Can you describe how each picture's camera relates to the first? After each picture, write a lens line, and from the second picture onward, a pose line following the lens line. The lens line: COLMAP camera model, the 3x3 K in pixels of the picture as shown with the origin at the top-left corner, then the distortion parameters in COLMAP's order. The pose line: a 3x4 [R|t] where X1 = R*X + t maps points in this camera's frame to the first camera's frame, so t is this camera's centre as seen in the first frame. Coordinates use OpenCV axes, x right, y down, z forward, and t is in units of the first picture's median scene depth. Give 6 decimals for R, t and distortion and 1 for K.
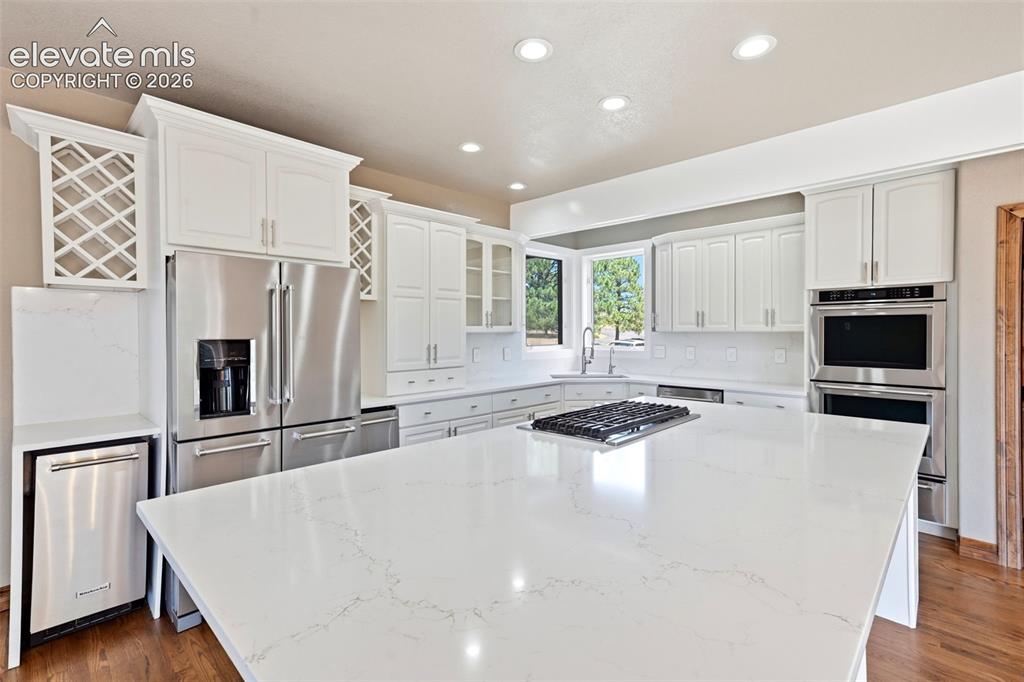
lens RADIAL K [[460.8, 0, 518.5], [0, 460.8, 337.8], [0, 0, 1]] dist [0.001078, 0.004505]
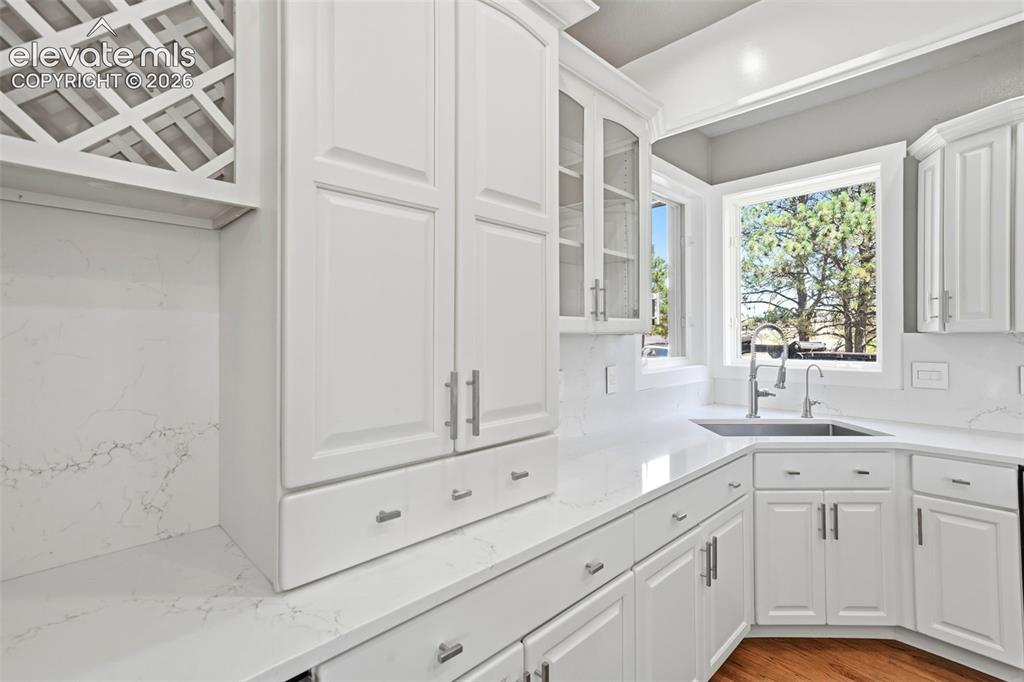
lens RADIAL K [[460.8, 0, 515.8], [0, 460.8, 335.9], [0, 0, 1]] dist [0.001078, 0.004505]
pose [[0.999393, 0.001151, -0.034816, -0.143067], [-0.001581, 0.999923, -0.012327, -0.004864], [0.034799, 0.012375, 0.999318, 0.701153]]
